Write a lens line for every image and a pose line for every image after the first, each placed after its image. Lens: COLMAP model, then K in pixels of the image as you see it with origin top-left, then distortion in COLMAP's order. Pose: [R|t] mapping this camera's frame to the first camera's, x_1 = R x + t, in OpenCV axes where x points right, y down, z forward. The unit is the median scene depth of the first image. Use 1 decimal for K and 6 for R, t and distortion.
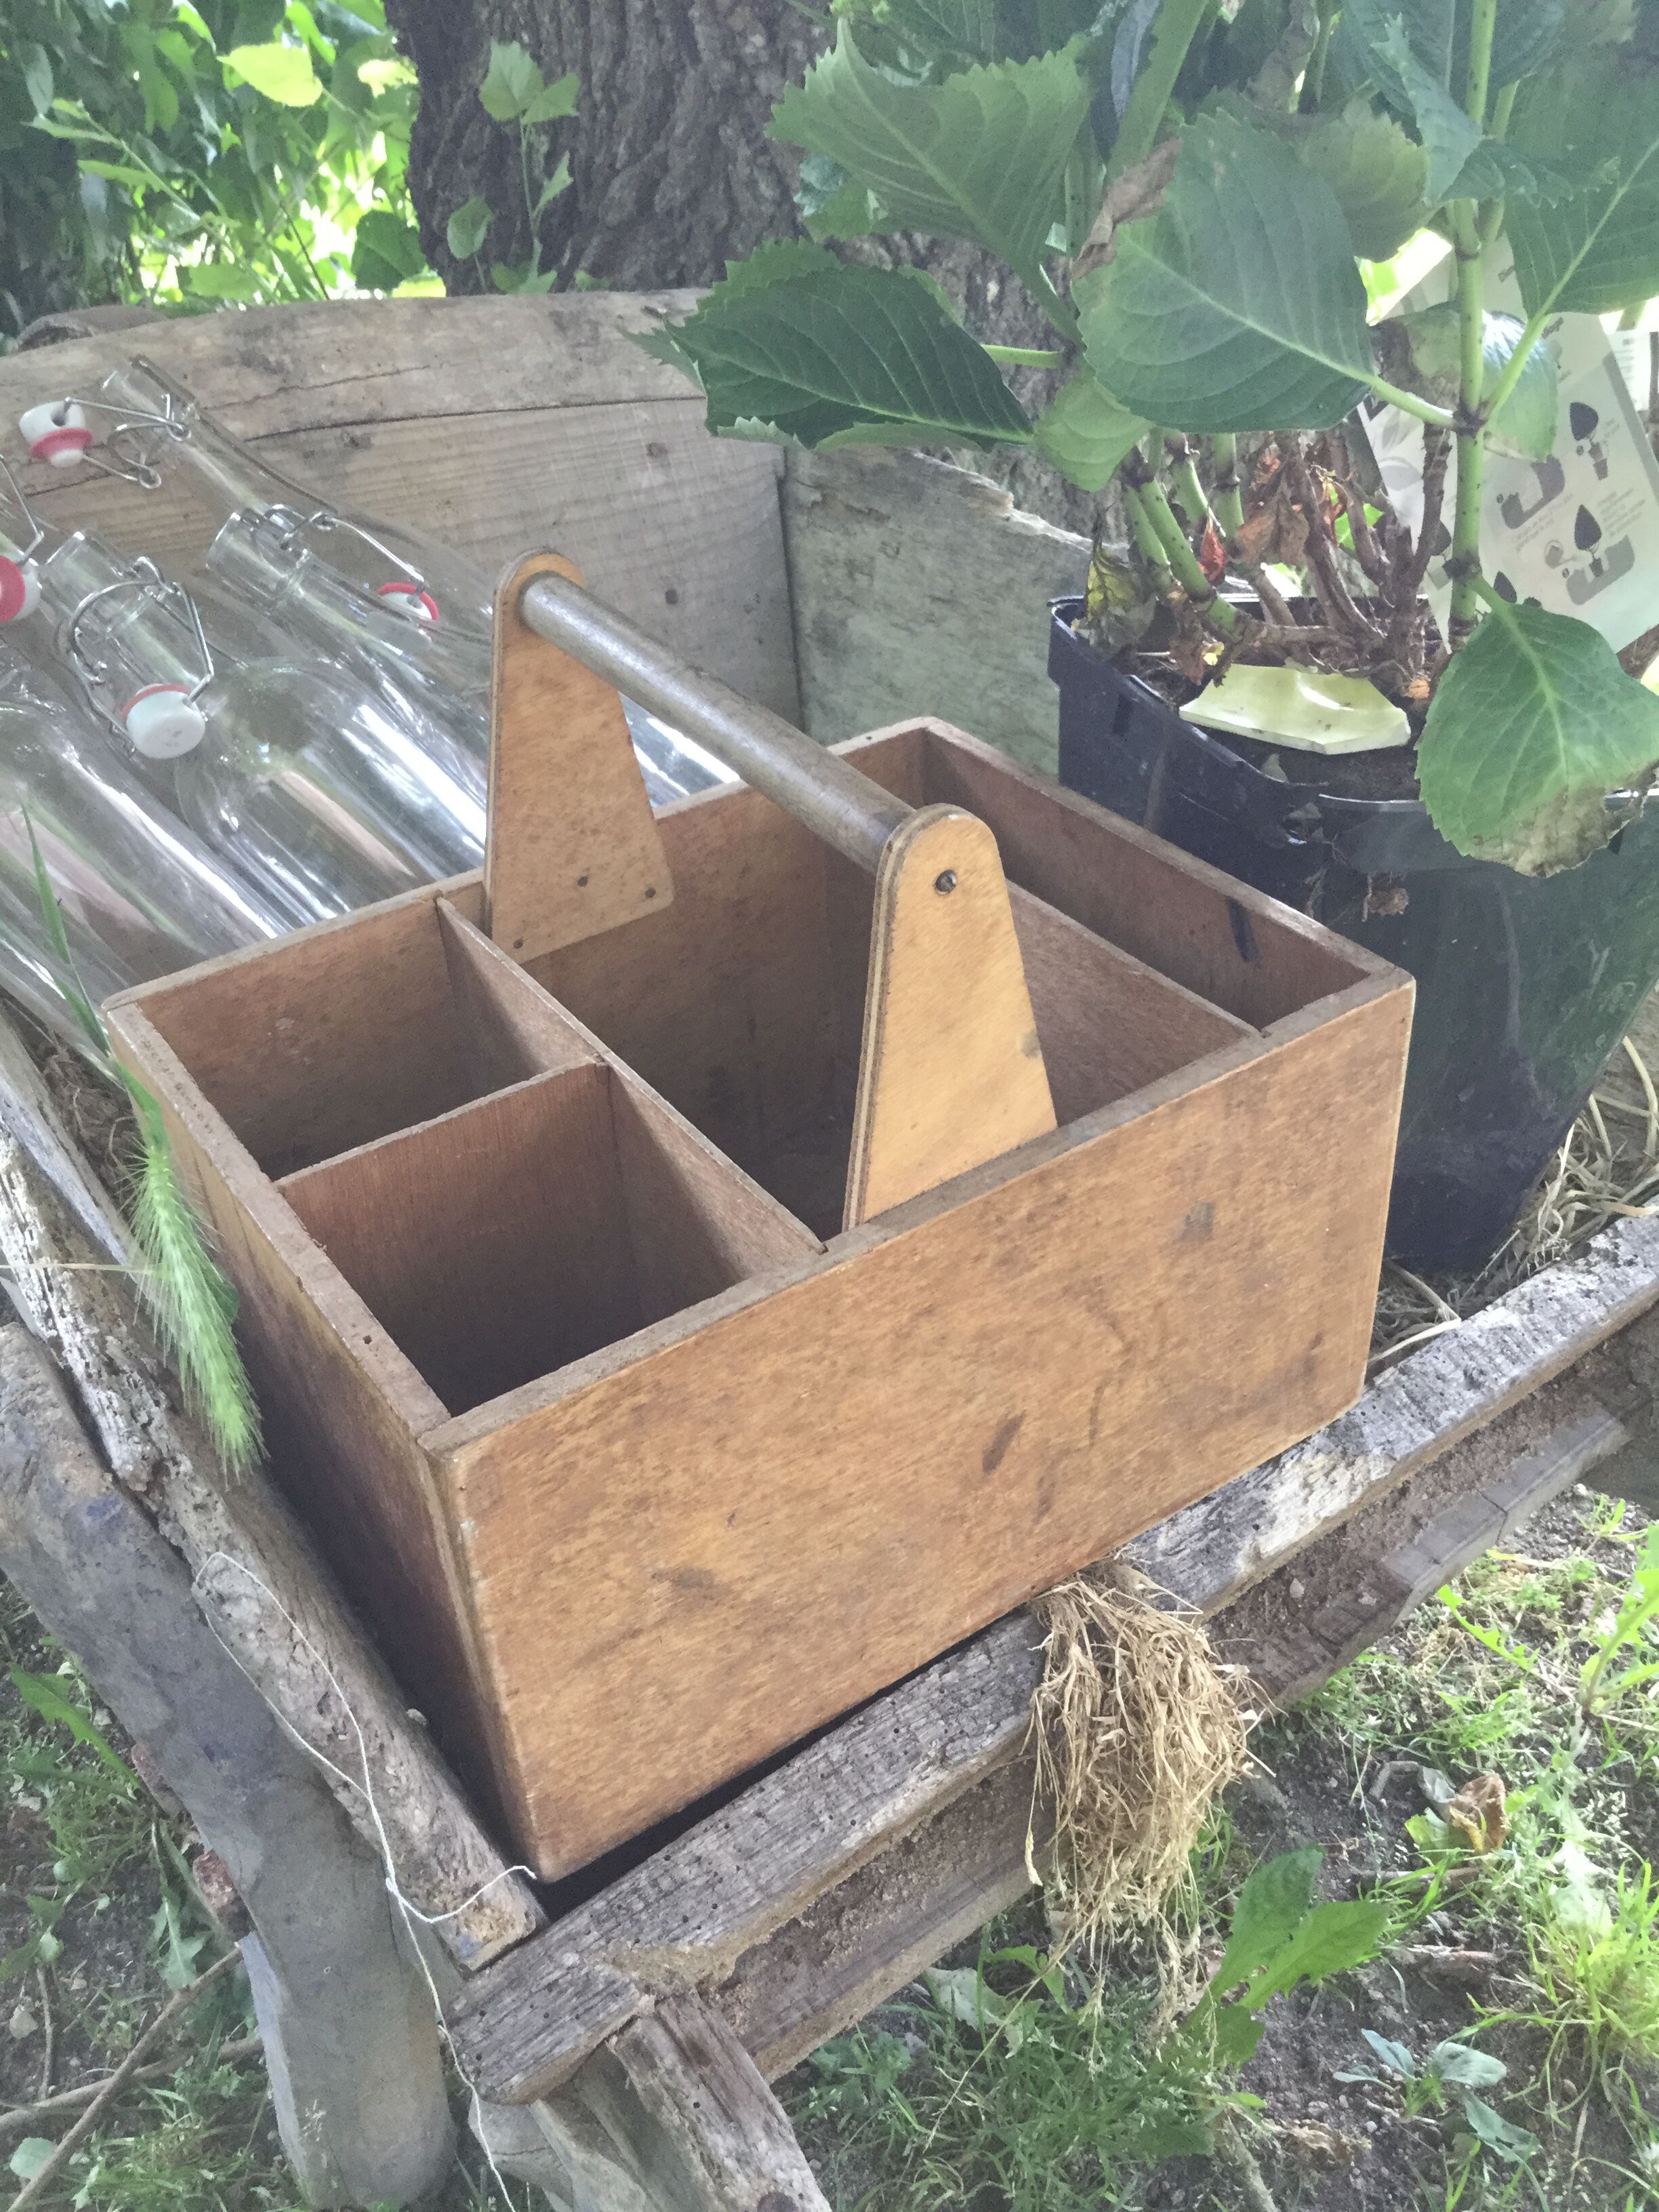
lens RADIAL K [[2029.7, 0, 829.5], [0, 2029.7, 1106.0], [0, 0, 1]] dist [0.102428, -0.252242]
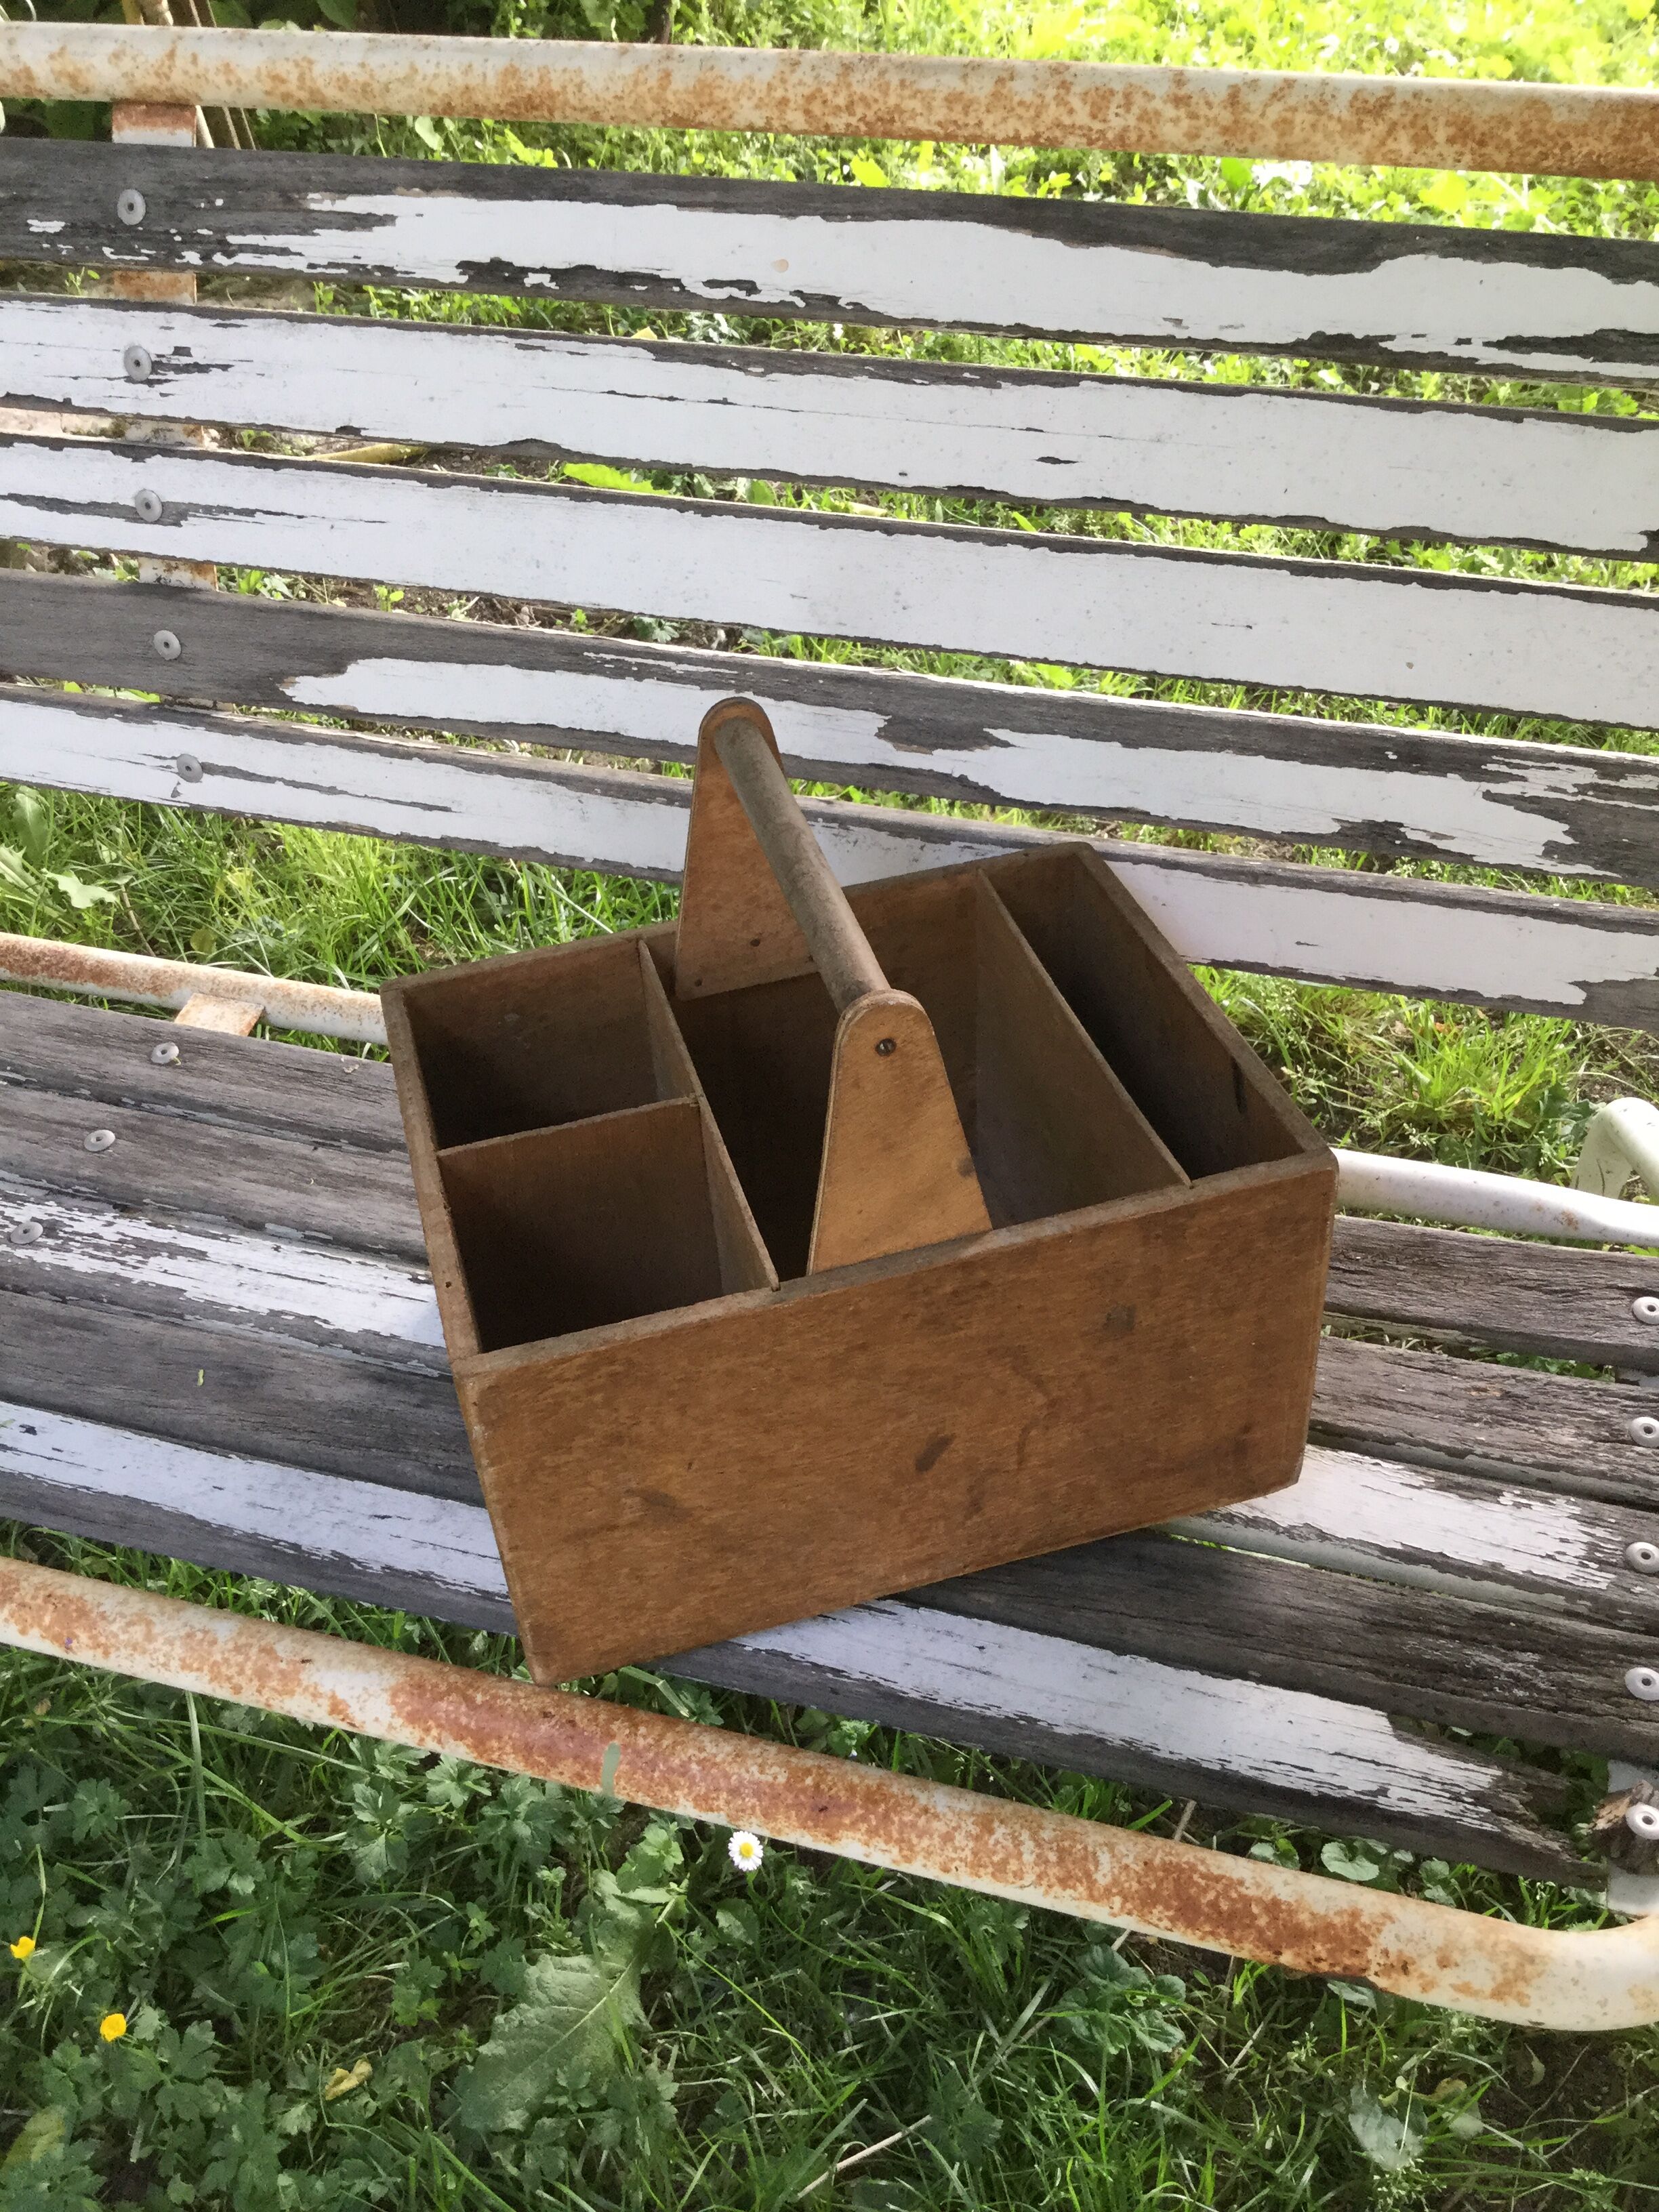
lens RADIAL K [[2029.7, 0, 829.5], [0, 2029.7, 1106.0], [0, 0, 1]] dist [0.102428, -0.252242]
pose [[0.949439, 0.192393, -0.248092, 0.300586], [-0.176074, 0.980561, 0.086585, -0.150295], [0.259928, -0.038525, 0.964859, -0.251393]]
